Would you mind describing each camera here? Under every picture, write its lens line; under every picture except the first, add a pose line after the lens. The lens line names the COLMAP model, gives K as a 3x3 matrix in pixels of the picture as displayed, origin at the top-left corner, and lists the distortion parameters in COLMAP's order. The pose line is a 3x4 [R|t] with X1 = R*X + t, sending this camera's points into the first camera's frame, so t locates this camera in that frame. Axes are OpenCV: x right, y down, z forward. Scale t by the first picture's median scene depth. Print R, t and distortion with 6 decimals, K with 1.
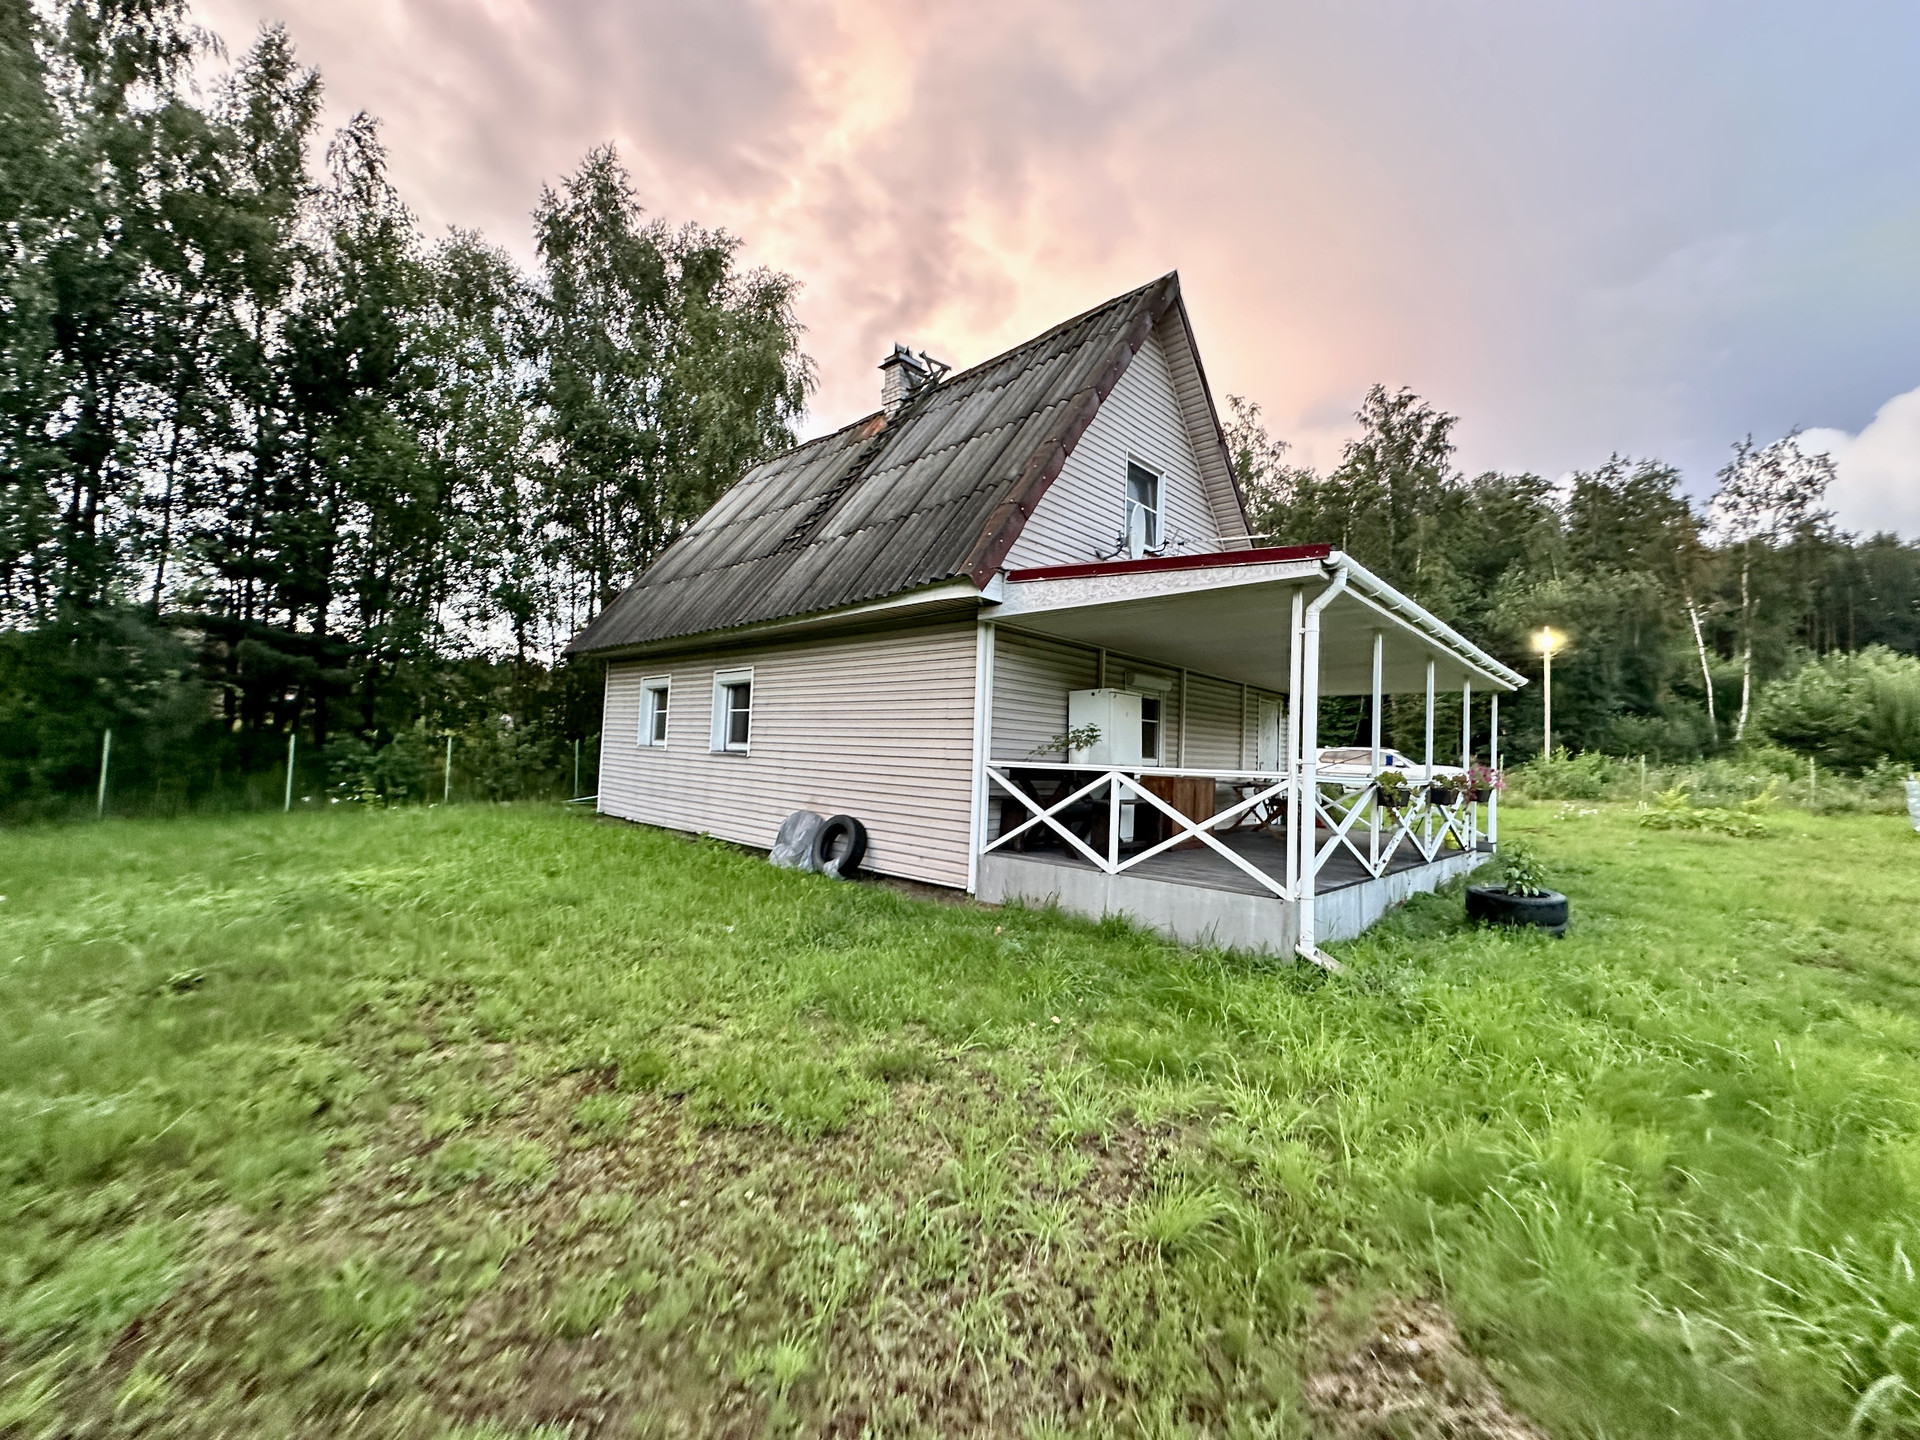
lens RADIAL K [[773.5, 0, 961.2], [0, 773.5, 715.7], [0, 0, 1]] dist [-0.002177, 0.000305]
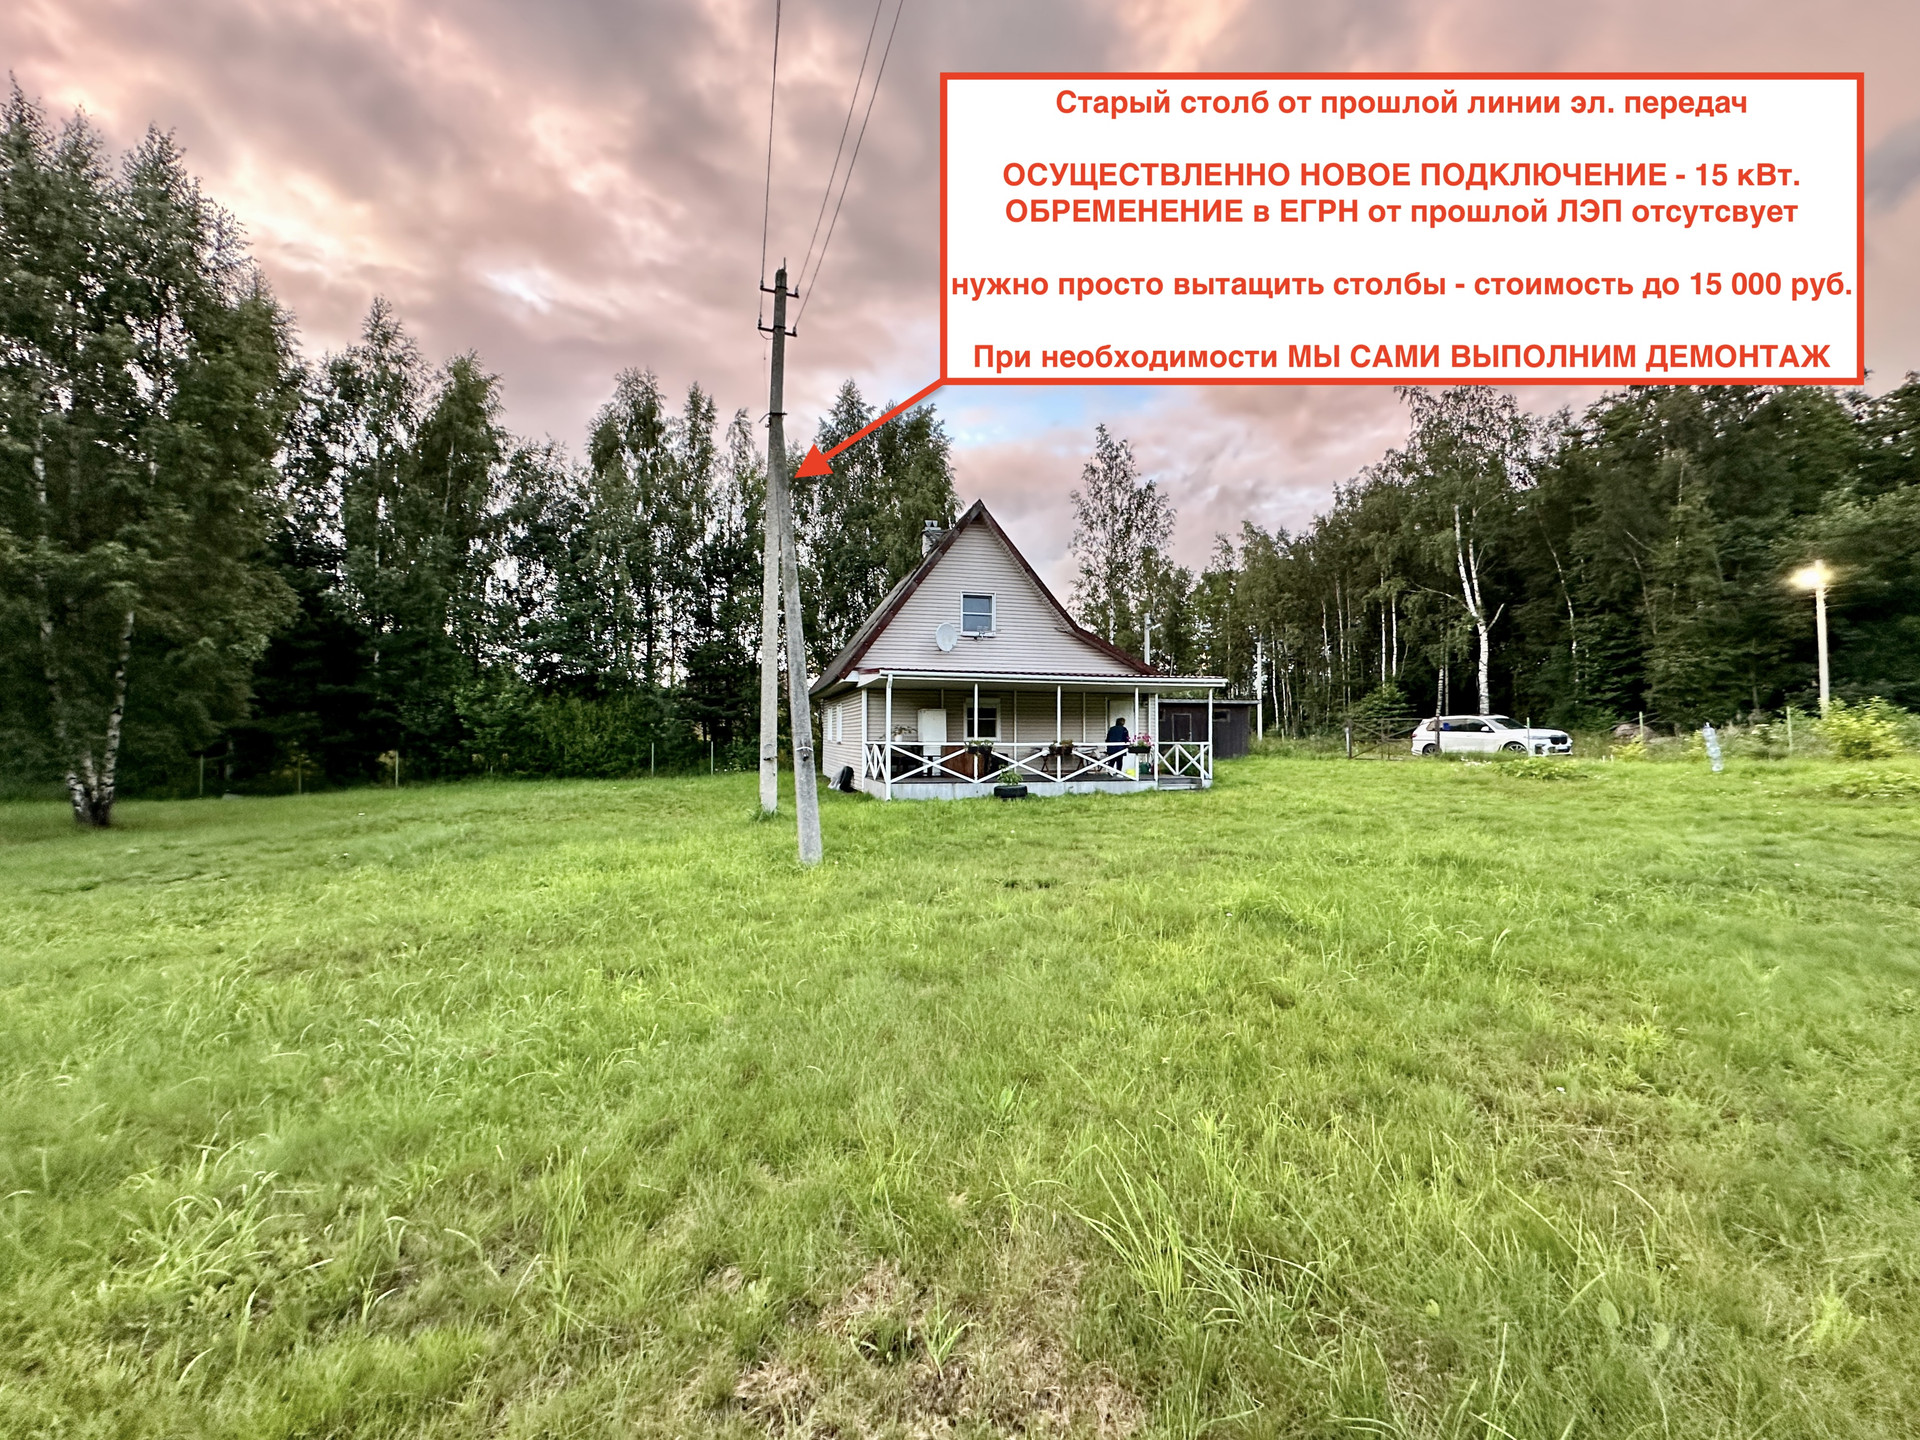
lens RADIAL K [[818.1, 0, 959.2], [0, 818.1, 731.0], [0, 0, 1]] dist [-0.000773, -0.000603]
pose [[0.856686, -0.044370, -0.513927, 0.354140], [0.061817, 0.997945, 0.016888, -0.000701], [0.512121, -0.046238, 0.857668, -0.244314]]
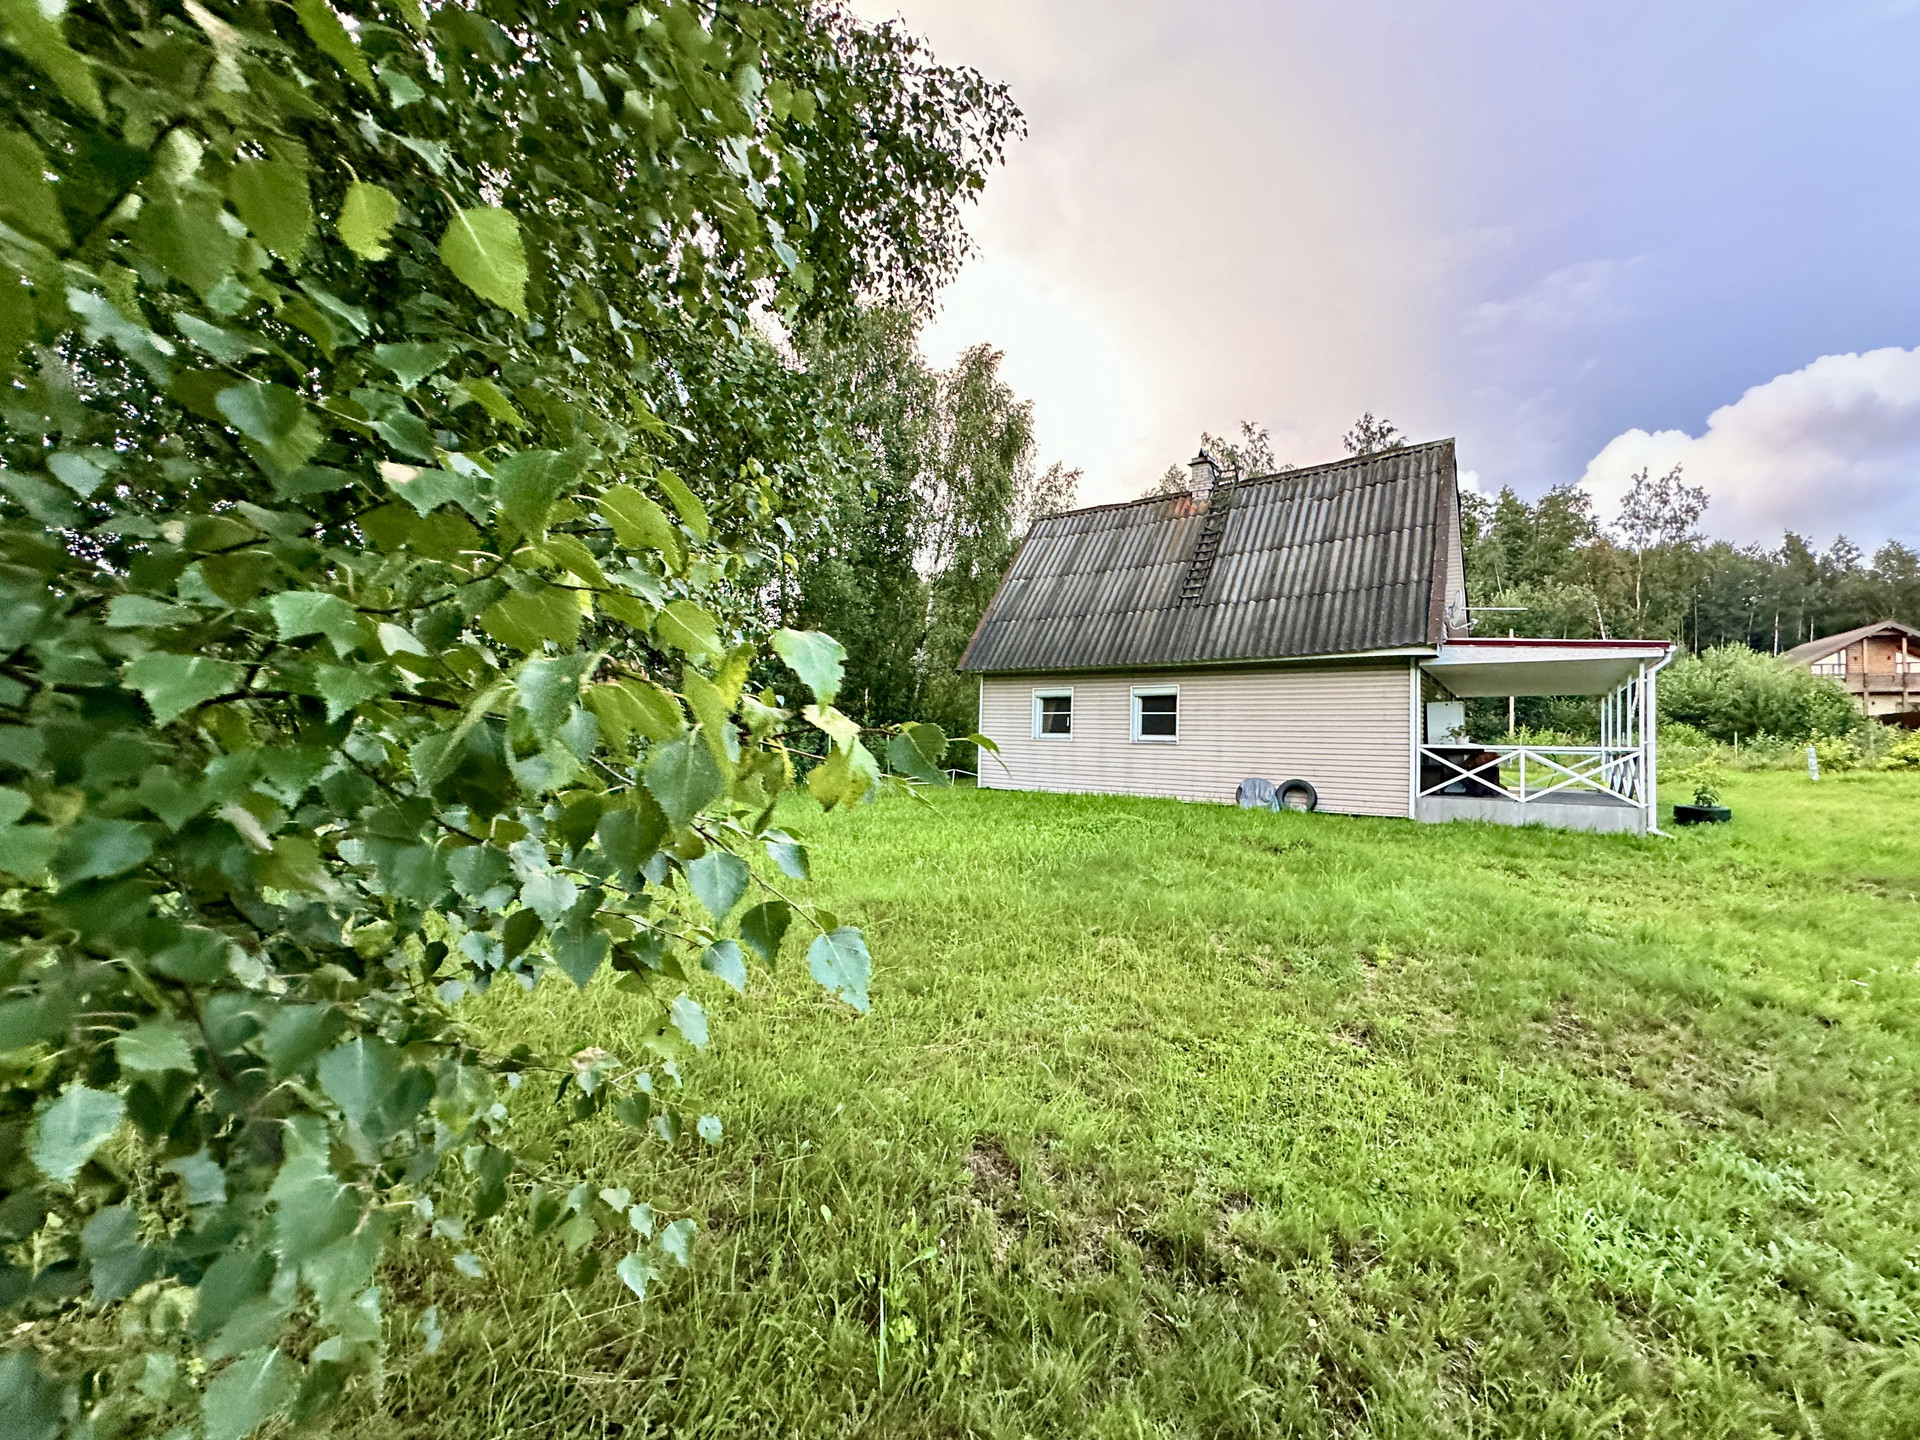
lens RADIAL K [[793.6, 0, 956.9], [0, 793.6, 721.7], [0, 0, 1]] dist [0.000869, -0.000064]
pose [[0.991730, -0.013285, 0.127651, -0.262523], [0.009487, 0.999495, 0.030316, -0.012646], [-0.127989, -0.028854, 0.991356, -0.140712]]
